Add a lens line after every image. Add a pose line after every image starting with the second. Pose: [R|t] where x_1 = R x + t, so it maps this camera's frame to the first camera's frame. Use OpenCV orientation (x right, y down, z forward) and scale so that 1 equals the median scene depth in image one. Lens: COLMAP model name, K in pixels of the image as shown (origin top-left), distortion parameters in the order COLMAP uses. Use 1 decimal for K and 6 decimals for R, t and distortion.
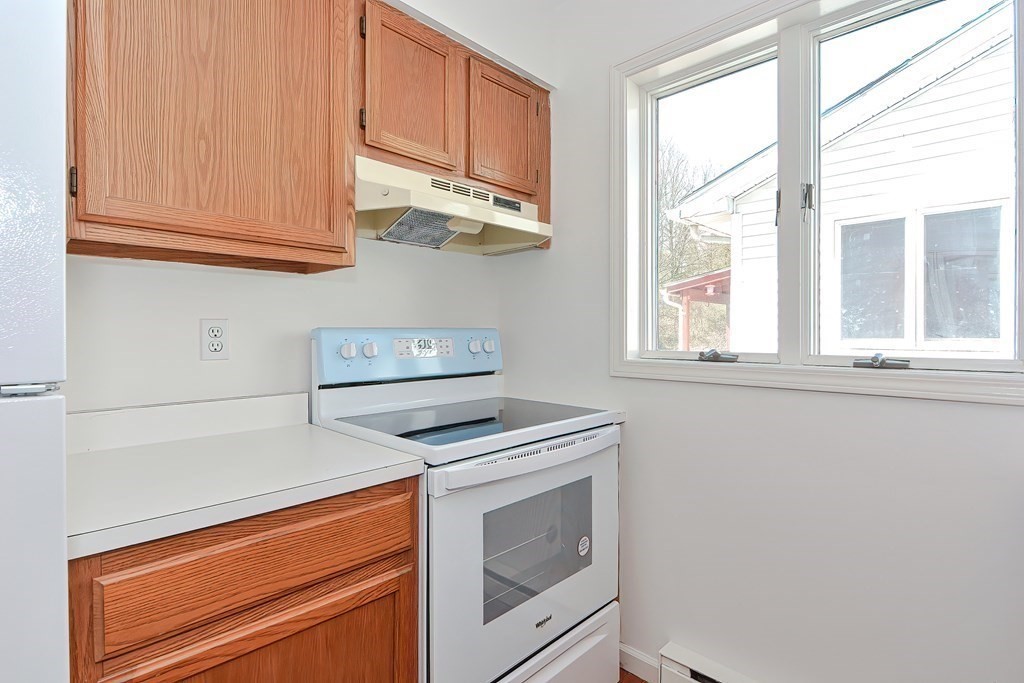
lens RADIAL K [[498.0, 0, 510.3], [0, 498.0, 334.7], [0, 0, 1]] dist [0.001178, -0.010592]
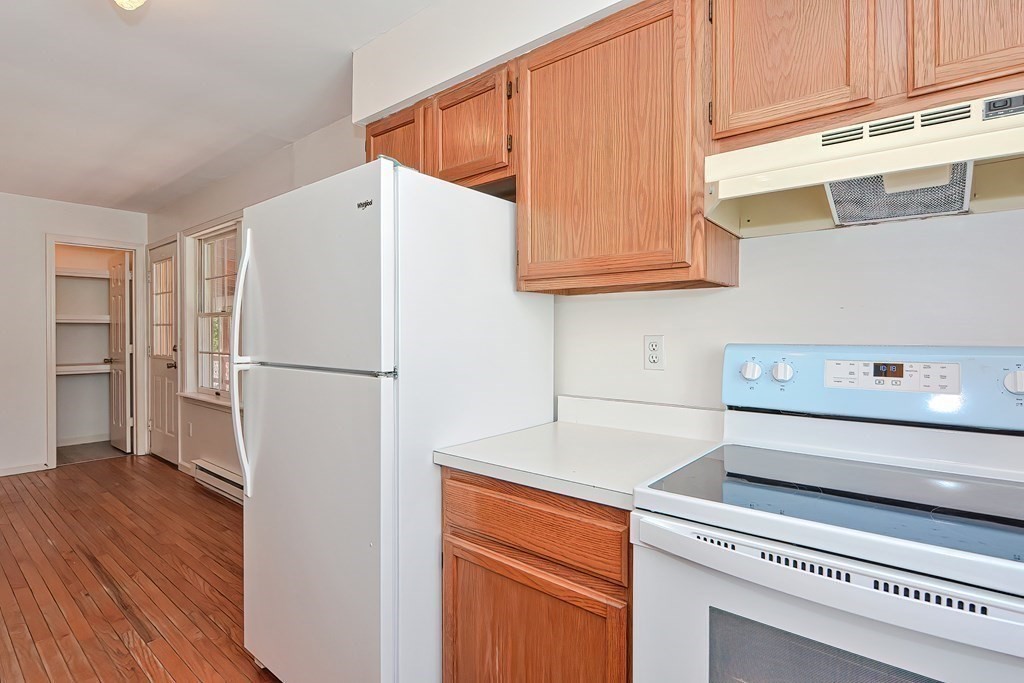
lens RADIAL K [[498.0, 0, 510.3], [0, 498.0, 334.7], [0, 0, 1]] dist [0.001178, -0.010592]
pose [[0.084970, 0.001560, -0.996382, 0.574483], [-0.006103, 0.999981, 0.001045, -0.033670], [0.996365, 0.005992, 0.084978, 0.570911]]
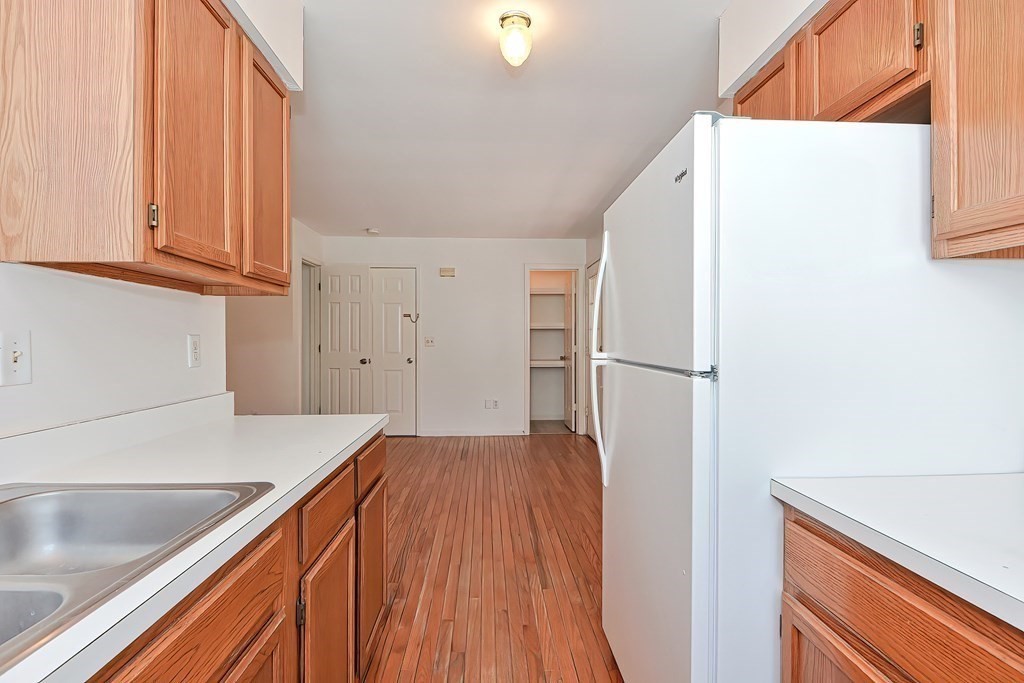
lens RADIAL K [[486.6, 0, 509.3], [0, 486.6, 340.2], [0, 0, 1]] dist [0.000359, -0.009756]
pose [[-0.681873, 0.000217, -0.731471, 0.379205], [-0.006691, 0.999956, 0.006534, -0.012768], [0.731440, 0.009350, -0.681841, 0.717824]]
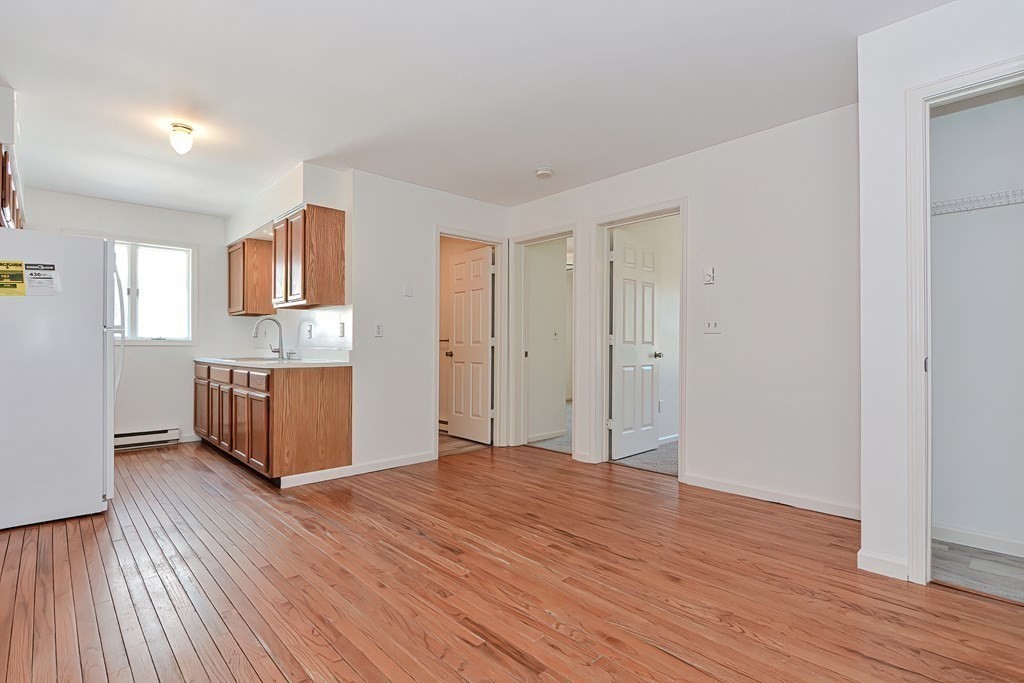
lens RADIAL K [[484.1, 0, 523.8], [0, 484.1, 340.5], [0, 0, 1]] dist [-0.001600, -0.000213]
pose [[0.026737, 0.013562, 0.999550, -2.985766], [0.009151, 0.999863, -0.013811, 0.148918], [-0.999601, 0.009516, 0.026609, -1.981948]]
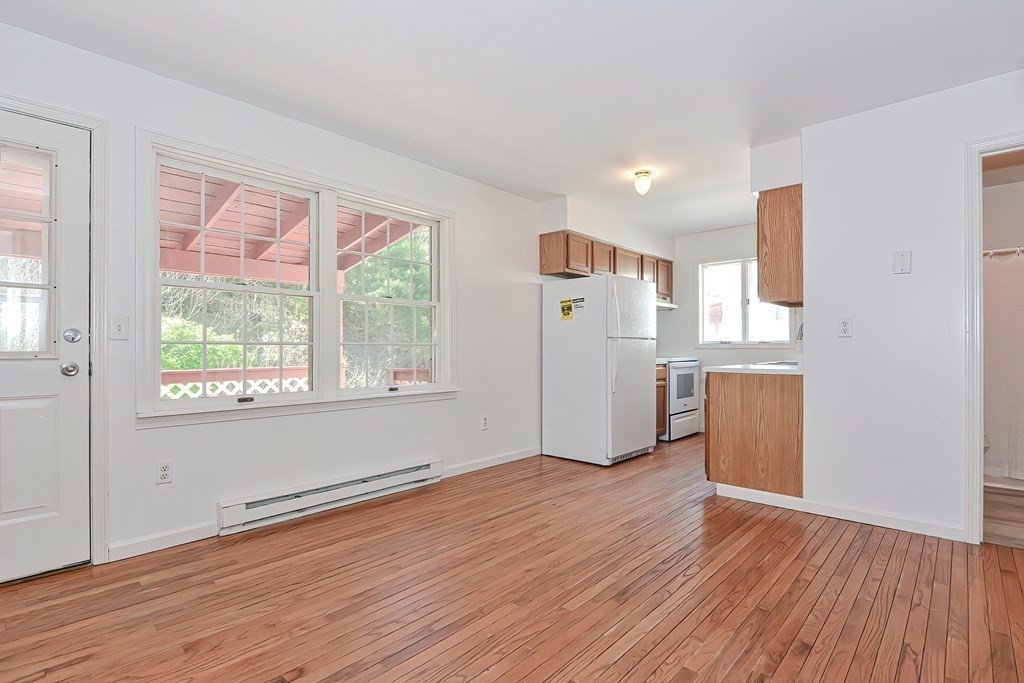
lens RADIAL K [[500.9, 0, 512.0], [0, 500.9, 341.5], [0, 0, 1]] dist [0.000141, -0.010798]
pose [[0.999396, -0.001037, 0.034743, -1.575613], [0.001836, 0.999734, -0.022973, 0.146162], [-0.034710, 0.023023, 0.999132, -3.236344]]
